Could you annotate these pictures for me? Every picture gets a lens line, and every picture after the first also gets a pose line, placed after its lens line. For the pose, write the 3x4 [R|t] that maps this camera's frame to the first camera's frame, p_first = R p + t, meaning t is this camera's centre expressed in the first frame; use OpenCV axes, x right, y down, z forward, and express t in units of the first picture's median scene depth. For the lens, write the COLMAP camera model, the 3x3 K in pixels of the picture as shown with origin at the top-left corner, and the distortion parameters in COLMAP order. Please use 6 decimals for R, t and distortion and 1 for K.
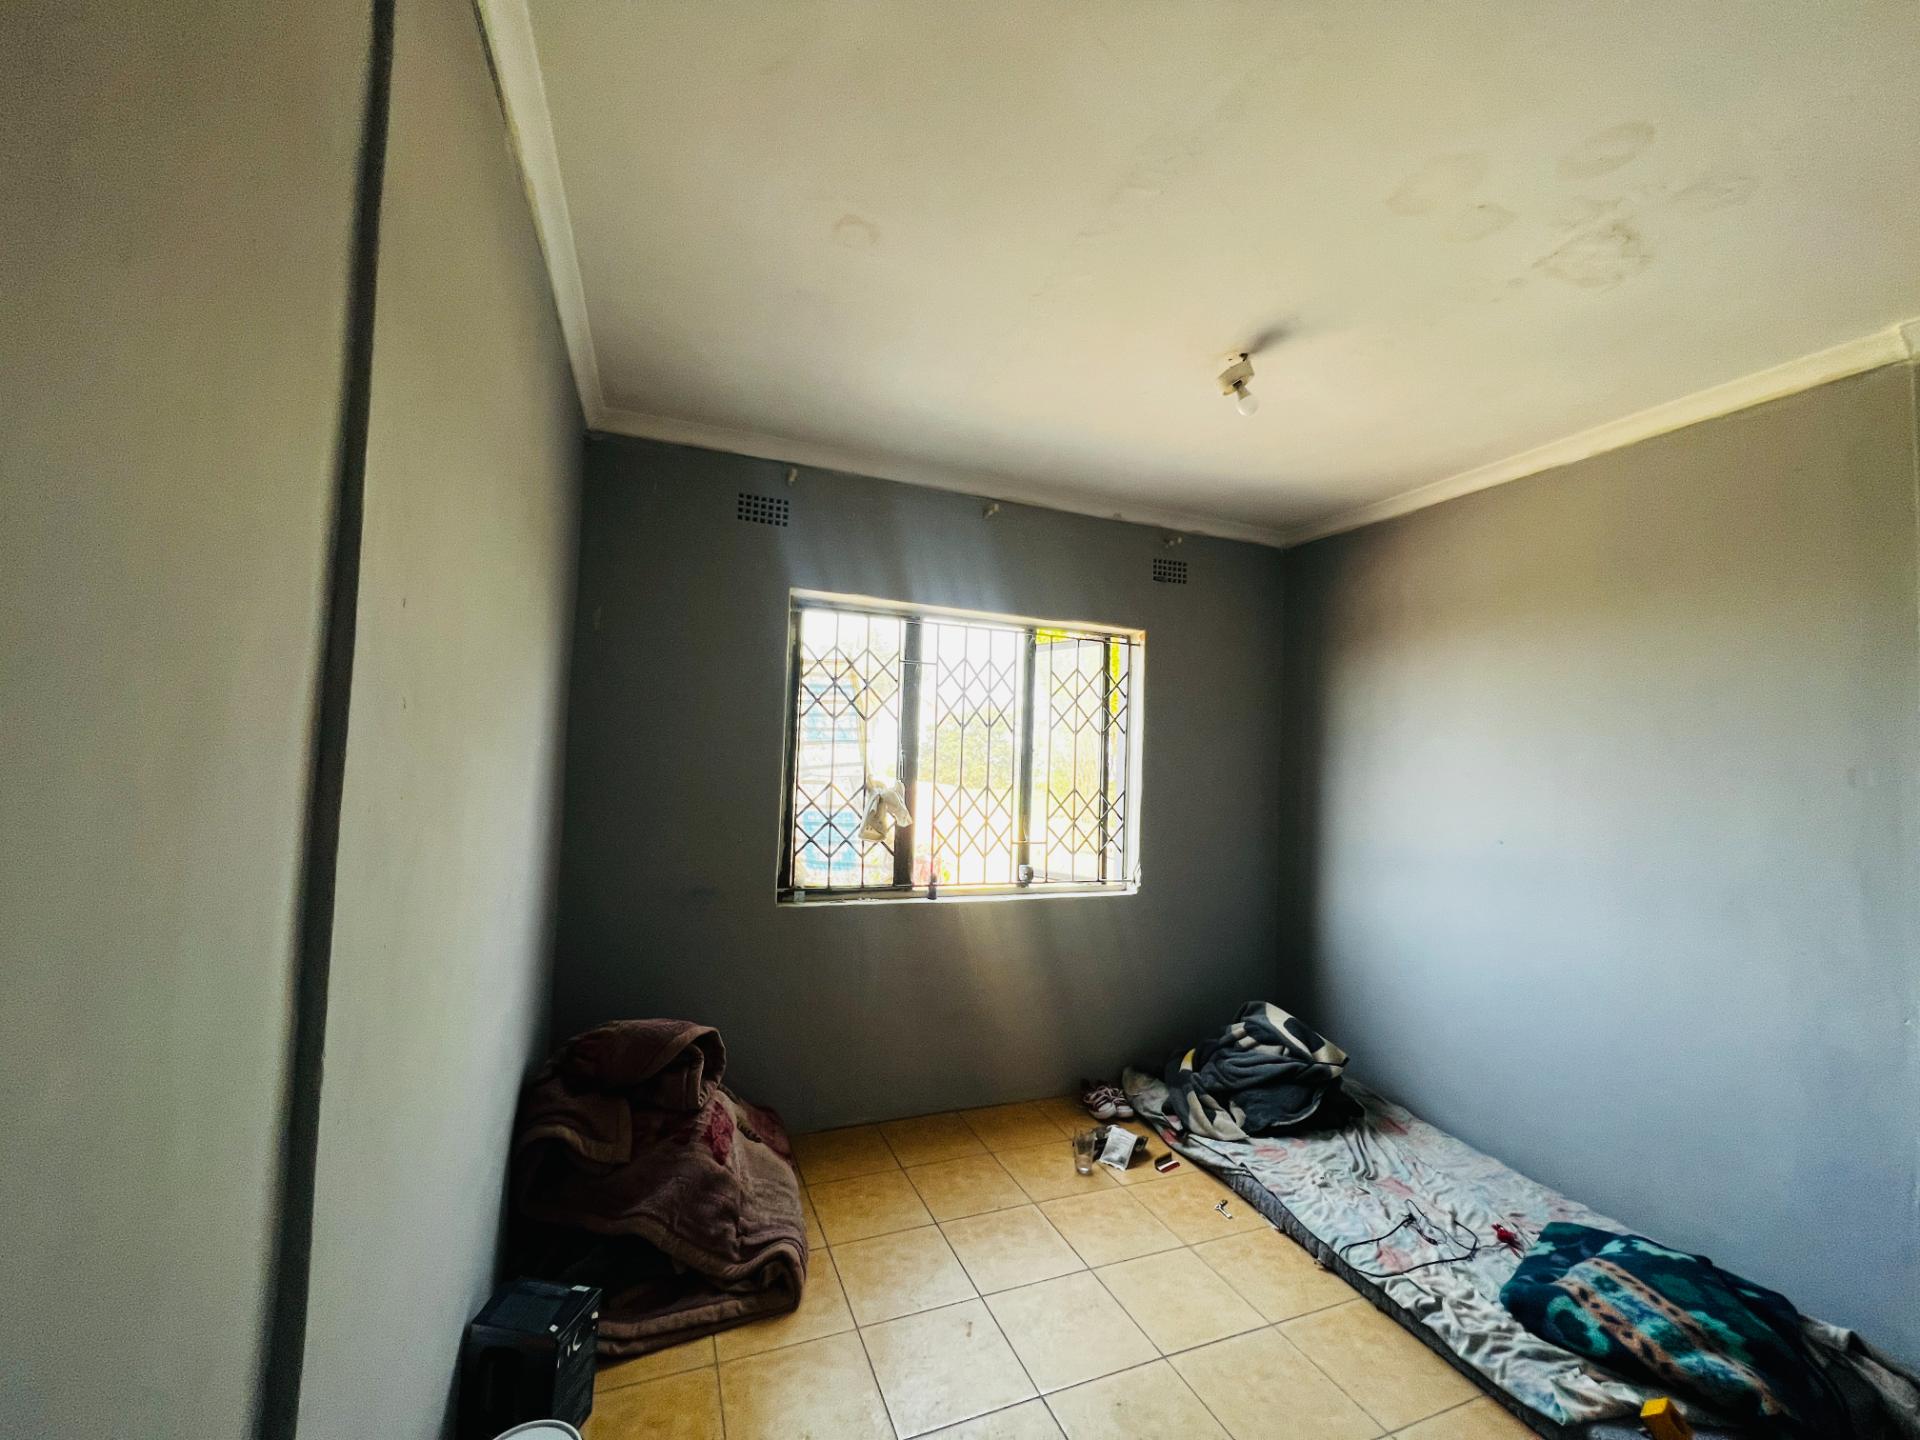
lens RADIAL K [[770.8, 0, 966.6], [0, 770.8, 721.8], [0, 0, 1]] dist [-0.002199, 0.001256]
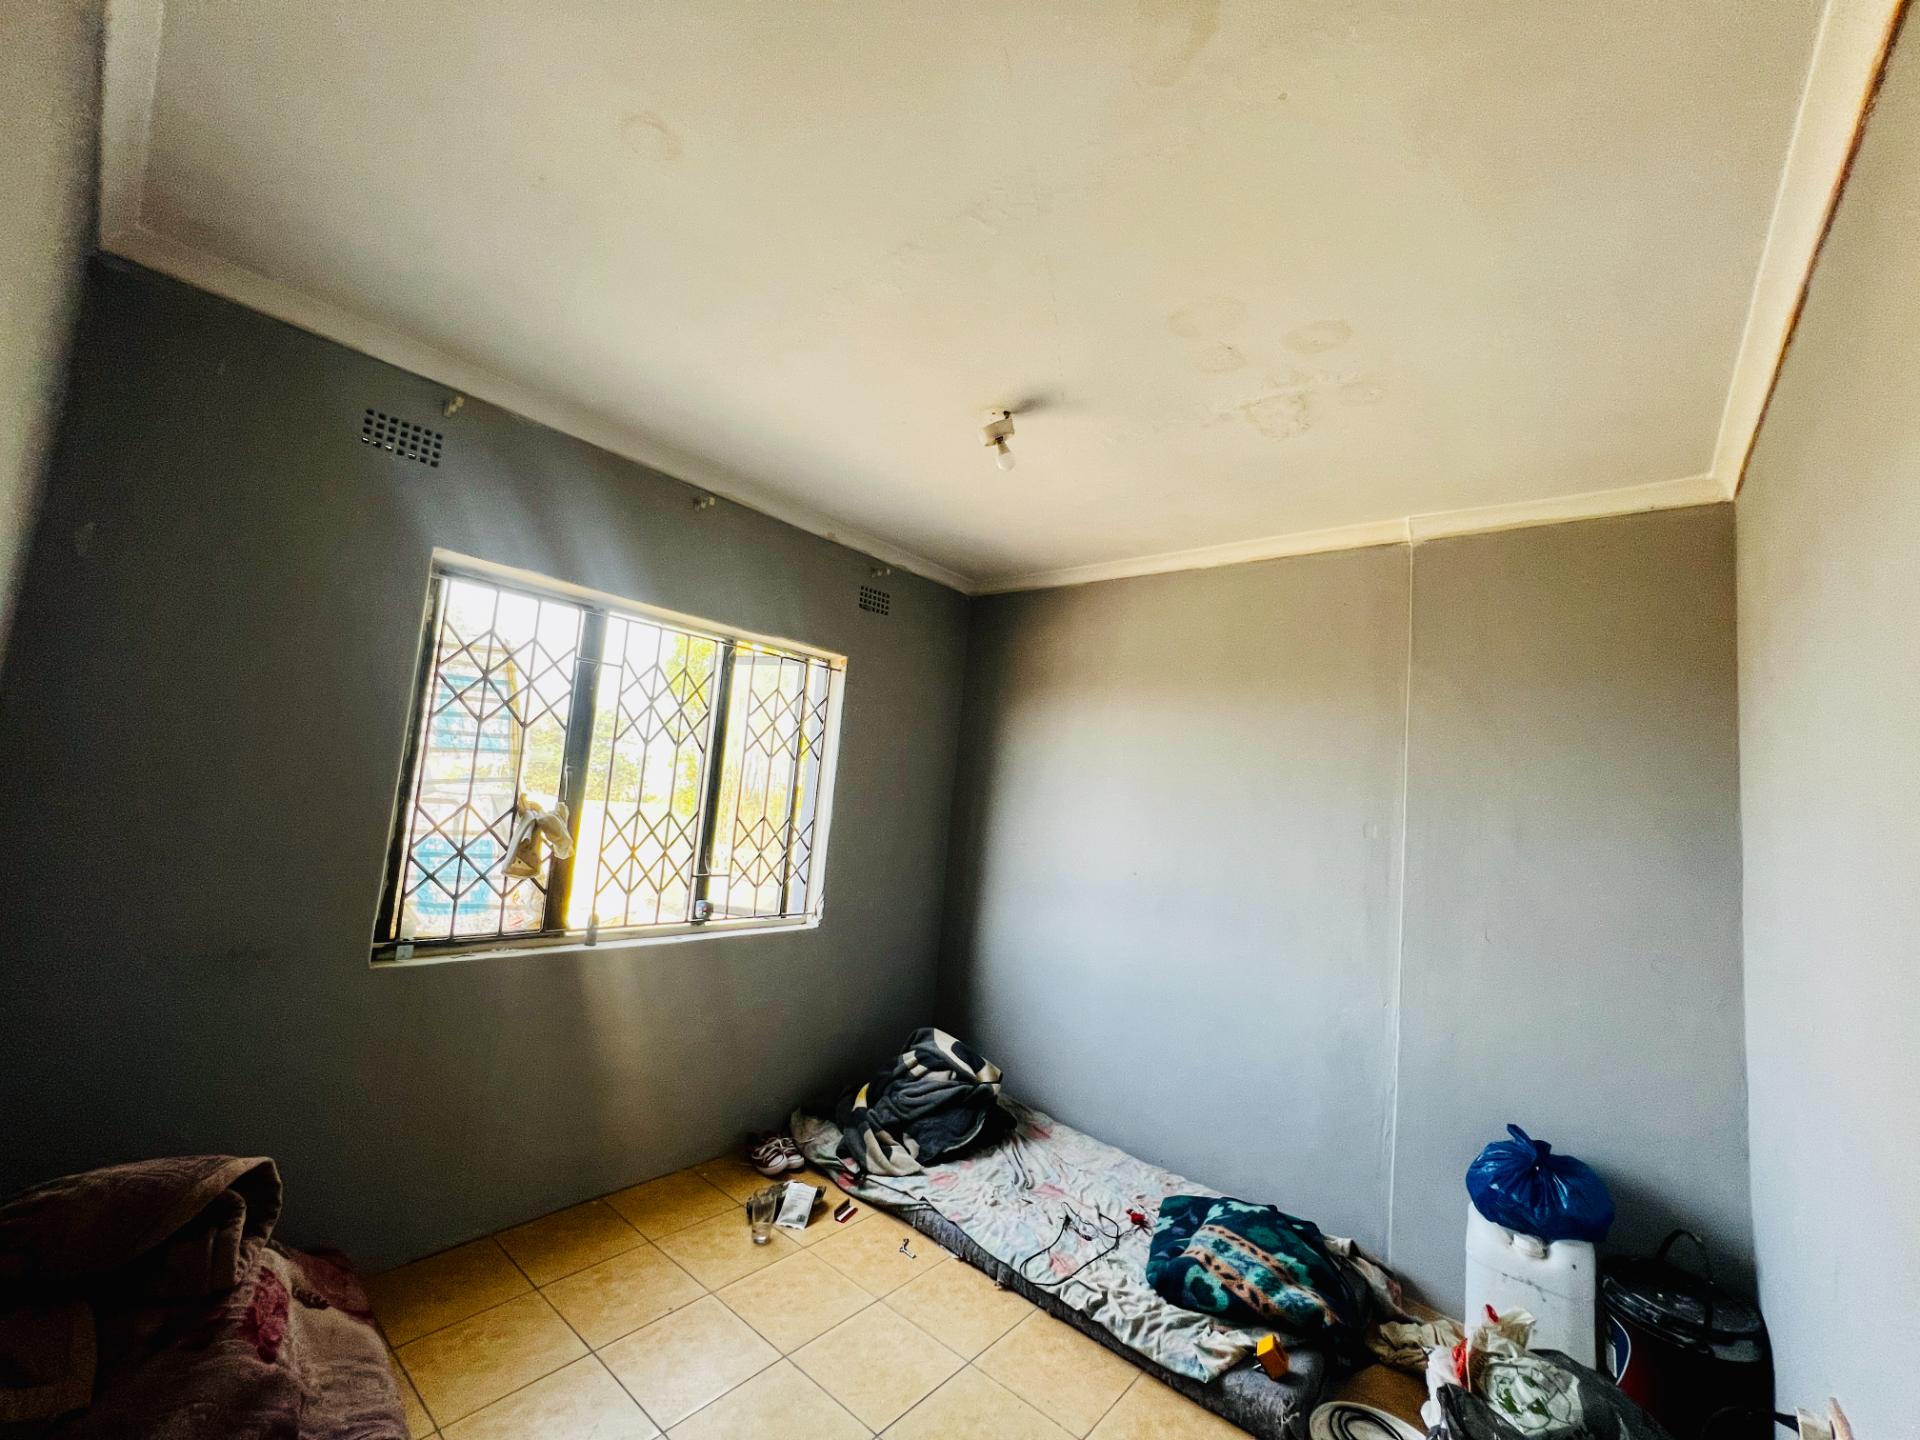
lens RADIAL K [[770.8, 0, 975.2], [0, 770.8, 723.3], [0, 0, 1]] dist [-0.002199, 0.001256]
pose [[0.881557, 0.084538, 0.464446, -0.100883], [-0.074598, 0.996420, -0.039774, -0.009491], [-0.466146, 0.000416, 0.884708, 0.075256]]
